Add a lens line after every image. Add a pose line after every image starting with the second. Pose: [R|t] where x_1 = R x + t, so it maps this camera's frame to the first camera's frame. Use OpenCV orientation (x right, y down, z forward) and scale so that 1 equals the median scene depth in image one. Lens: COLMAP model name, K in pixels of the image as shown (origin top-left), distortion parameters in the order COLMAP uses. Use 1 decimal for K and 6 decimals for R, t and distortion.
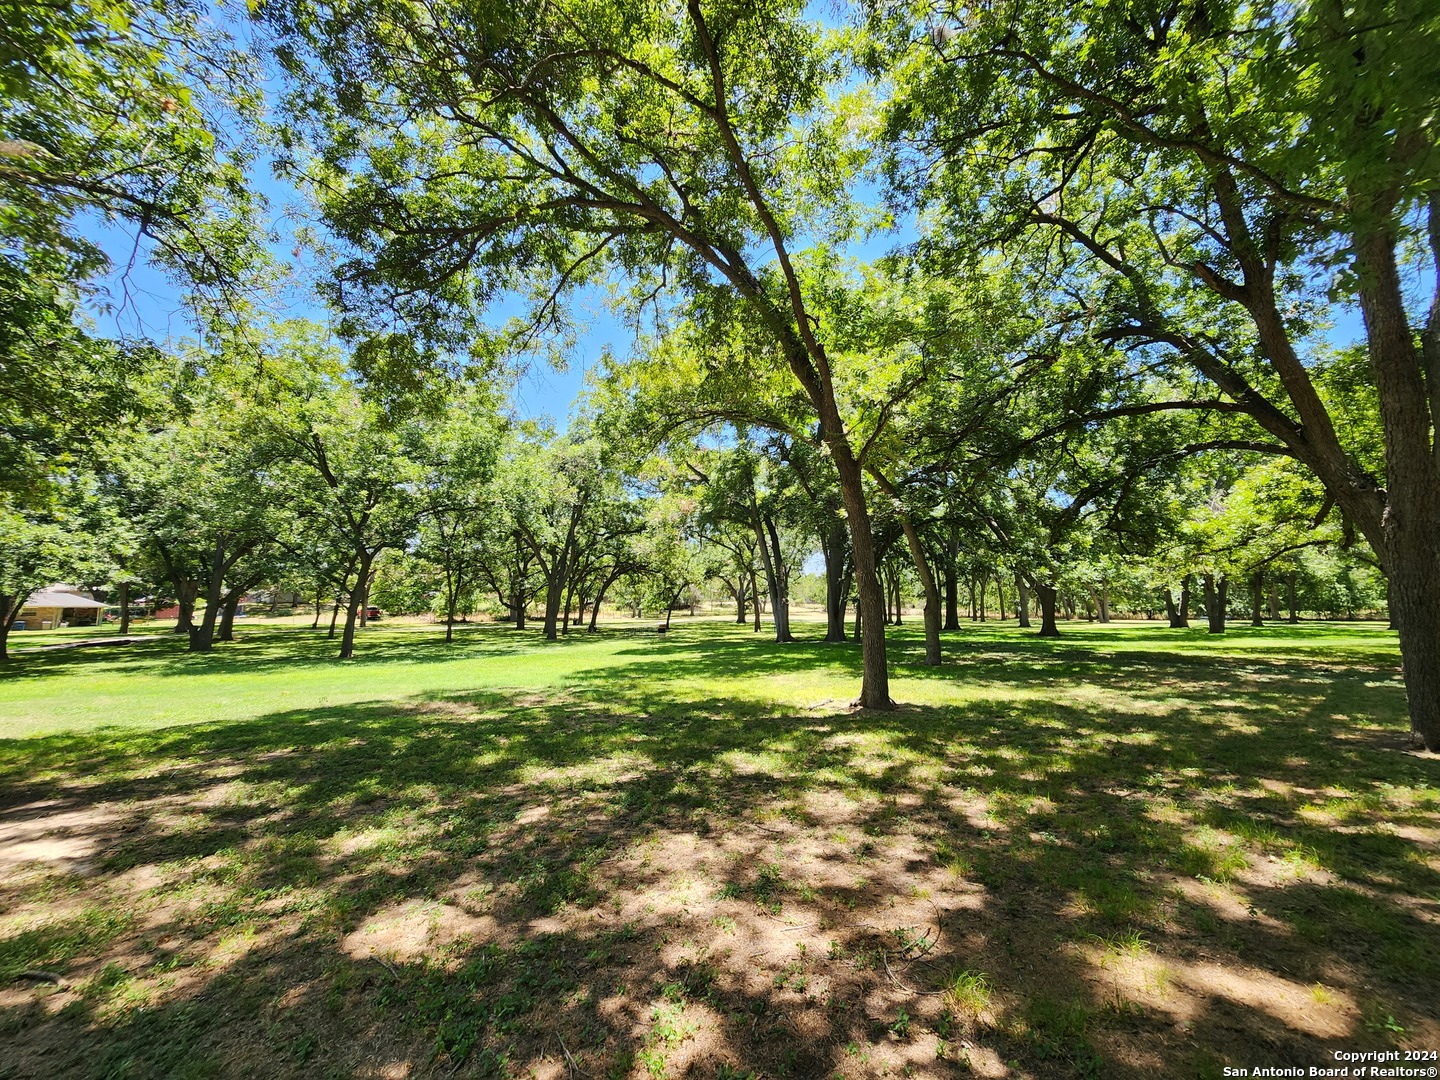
lens RADIAL K [[584.4, 0, 731.6], [0, 584.4, 534.6], [0, 0, 1]] dist [-0.001021, -0.000332]
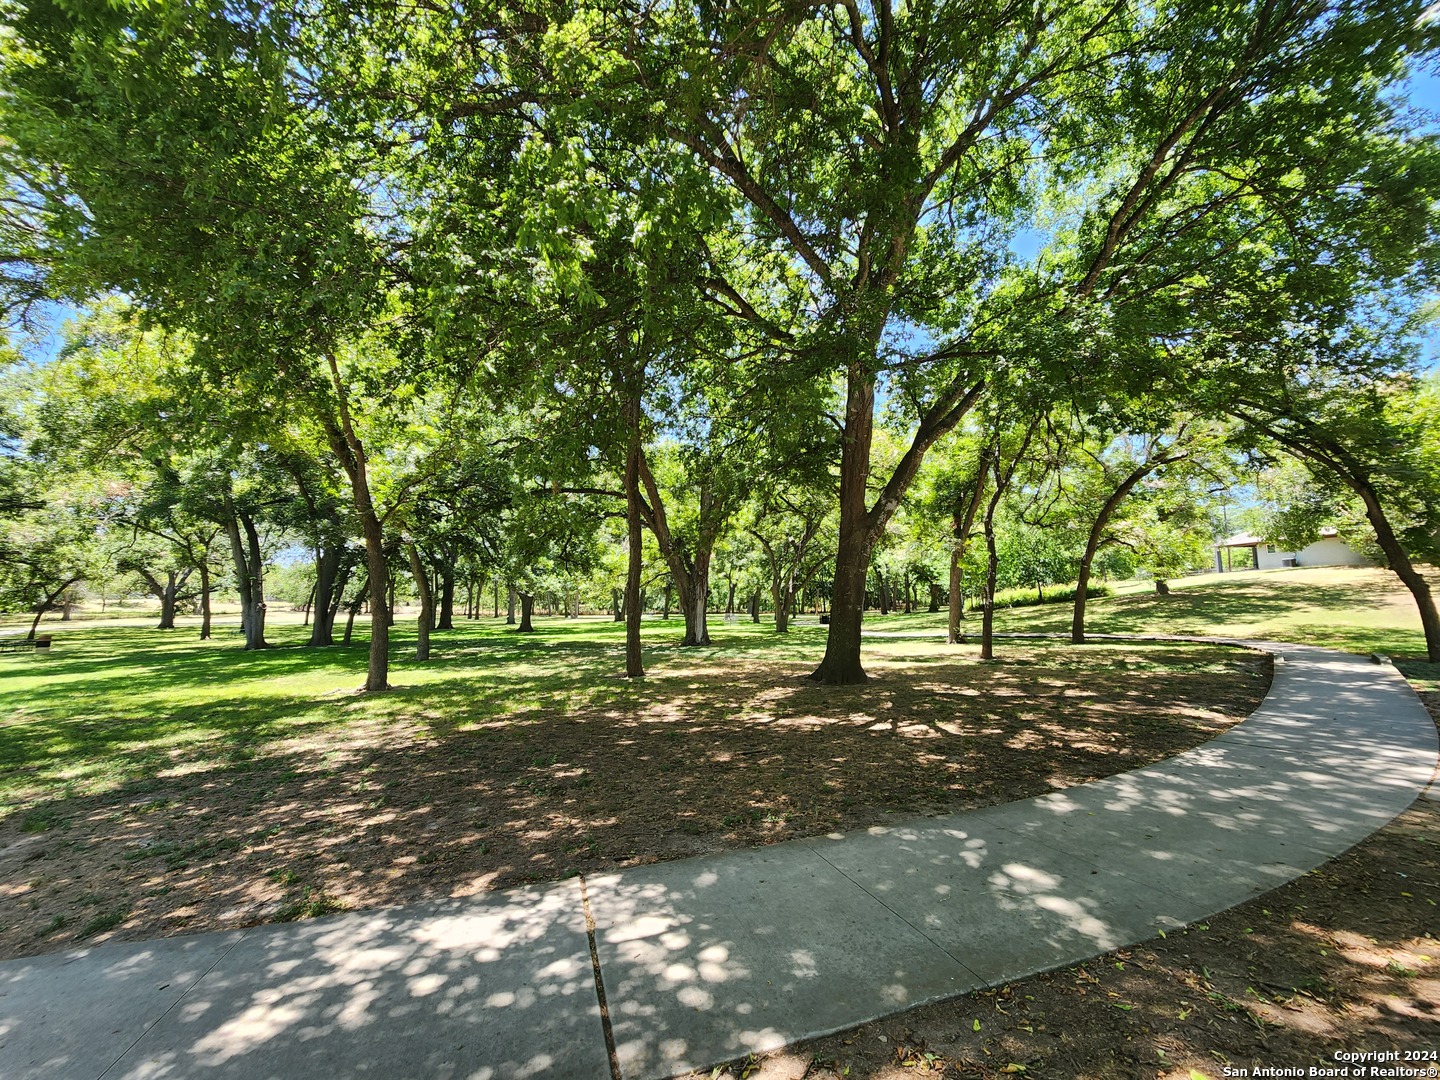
lens RADIAL K [[584.4, 0, 731.6], [0, 584.4, 534.6], [0, 0, 1]] dist [-0.001021, -0.000332]
pose [[0.694156, 0.079663, 0.715402, -0.062113], [-0.085075, 0.995971, -0.028358, -0.036820], [-0.714779, -0.041178, 0.698137, -0.187432]]
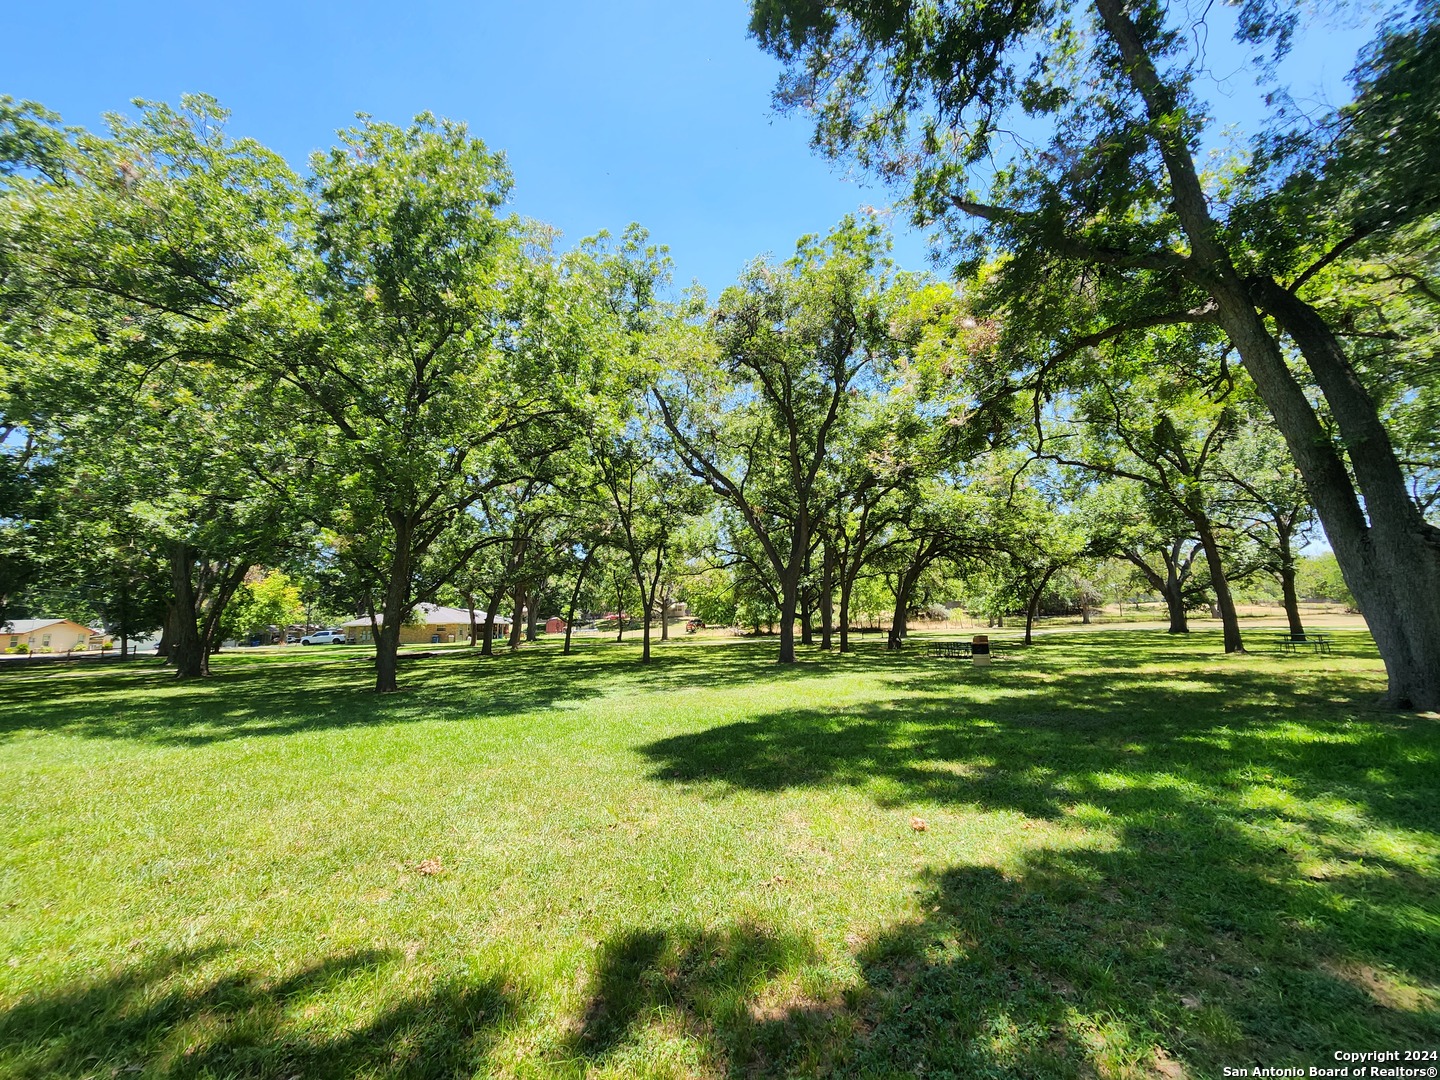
lens RADIAL K [[584.4, 0, 731.6], [0, 584.4, 534.6], [0, 0, 1]] dist [-0.001021, -0.000332]
pose [[0.811016, -0.102162, -0.576034, -0.000498], [0.091317, 0.994672, -0.047842, 0.090794], [0.577853, -0.013801, 0.816024, 0.609986]]
